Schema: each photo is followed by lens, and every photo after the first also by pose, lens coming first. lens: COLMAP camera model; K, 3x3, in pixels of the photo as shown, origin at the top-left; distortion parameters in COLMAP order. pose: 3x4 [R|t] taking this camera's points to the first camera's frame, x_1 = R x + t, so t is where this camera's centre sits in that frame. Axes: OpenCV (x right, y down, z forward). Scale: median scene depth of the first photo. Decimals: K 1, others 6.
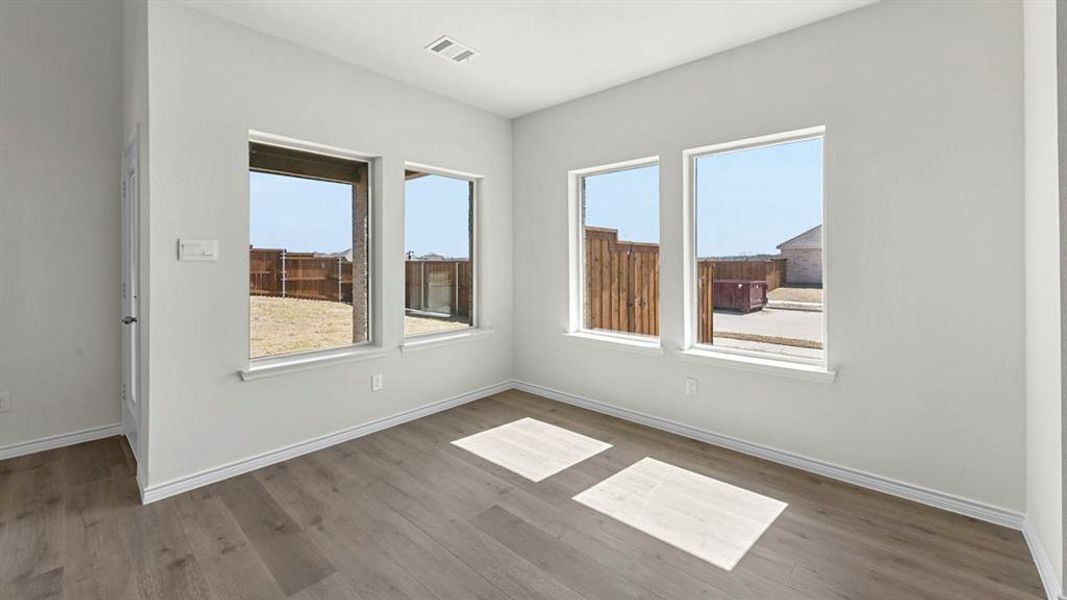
lens RADIAL K [[413.1, 0, 537.4], [0, 413.1, 266.8], [0, 0, 1]] dist [0.001846, -0.001312]
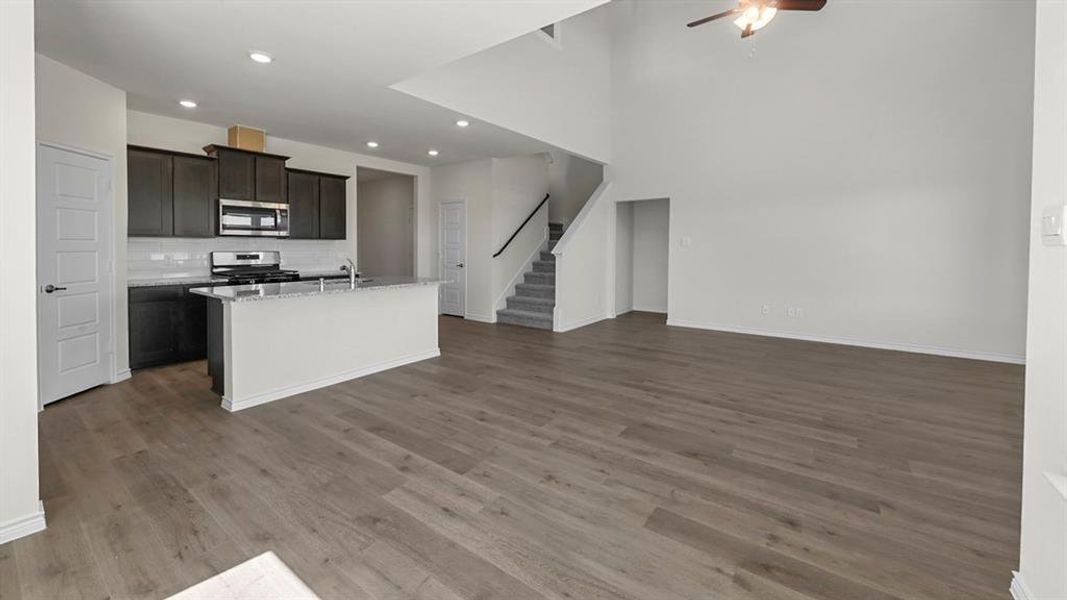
lens RADIAL K [[413.1, 0, 536.8], [0, 413.1, 256.1], [0, 0, 1]] dist [0.001846, -0.001312]
pose [[-0.995722, 0.000469, -0.092401, -0.050629], [-0.002566, 0.999461, 0.032732, -0.009836], [0.092366, 0.032829, -0.995184, 1.020531]]
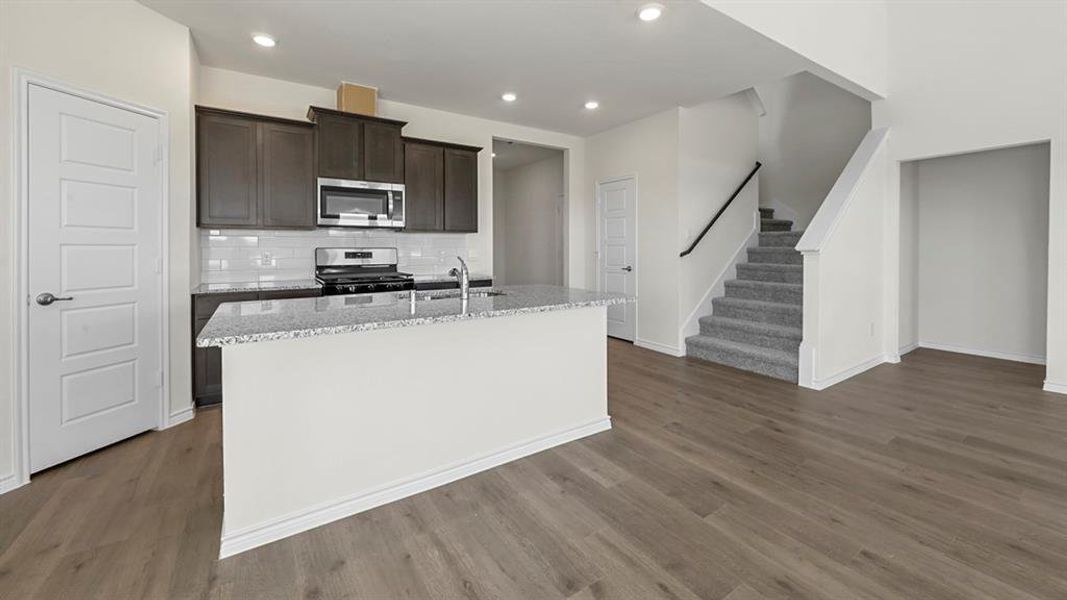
lens RADIAL K [[413.1, 0, 539.2], [0, 413.1, 250.7], [0, 0, 1]] dist [0.001846, -0.001312]
pose [[-0.967933, 0.002792, 0.251191, 0.080392], [0.006703, 0.999869, 0.014715, 0.020648], [-0.251117, 0.015927, -0.967826, 0.393905]]
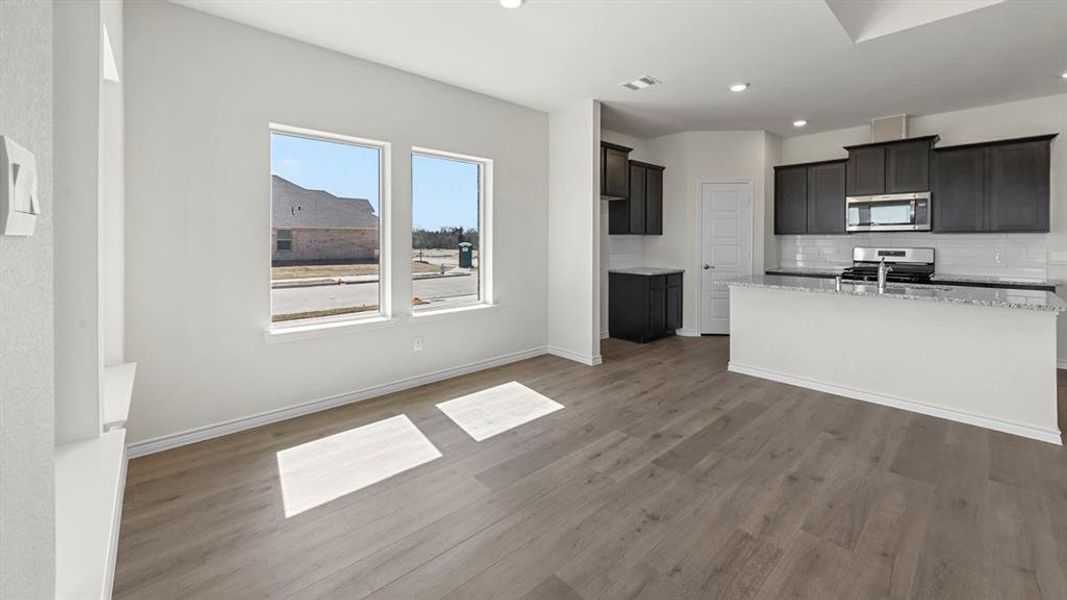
lens RADIAL K [[413.1, 0, 539.4], [0, 413.1, 244.1], [0, 0, 1]] dist [0.001846, -0.001312]
pose [[0.096666, -0.005984, 0.995299, -0.700630], [0.007783, 0.999956, 0.005257, -0.003252], [-0.995286, 0.007238, 0.096709, 0.466481]]
